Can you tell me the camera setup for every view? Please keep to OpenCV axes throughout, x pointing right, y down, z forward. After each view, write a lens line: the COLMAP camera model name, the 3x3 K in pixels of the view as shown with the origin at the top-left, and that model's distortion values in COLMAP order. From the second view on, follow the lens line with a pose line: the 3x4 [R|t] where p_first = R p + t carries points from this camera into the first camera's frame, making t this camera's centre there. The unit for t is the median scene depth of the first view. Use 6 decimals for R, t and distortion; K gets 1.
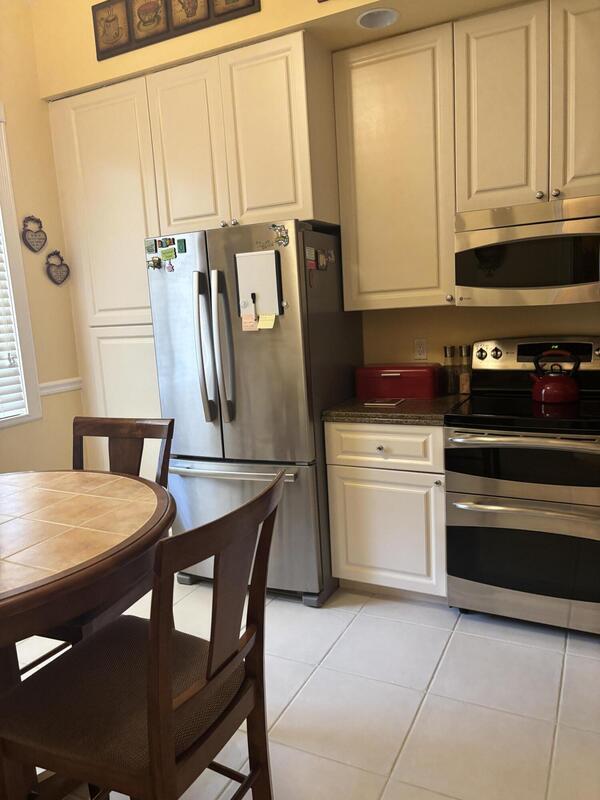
lens RADIAL K [[604.7, 0, 299.5], [0, 604.7, 396.1], [0, 0, 1]] dist [0.038684, -0.044178]
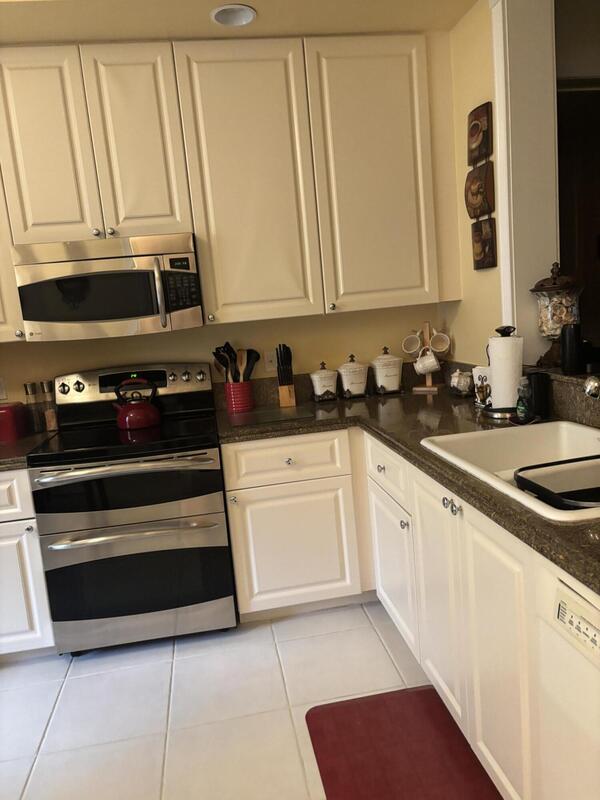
lens RADIAL K [[604.7, 0, 299.2], [0, 604.7, 403.2], [0, 0, 1]] dist [0.038684, -0.044178]
pose [[0.806024, -0.109154, 0.581731, -0.384763], [0.131738, 0.991278, 0.003469, -0.006292], [-0.577036, 0.073840, 0.813374, 0.197155]]
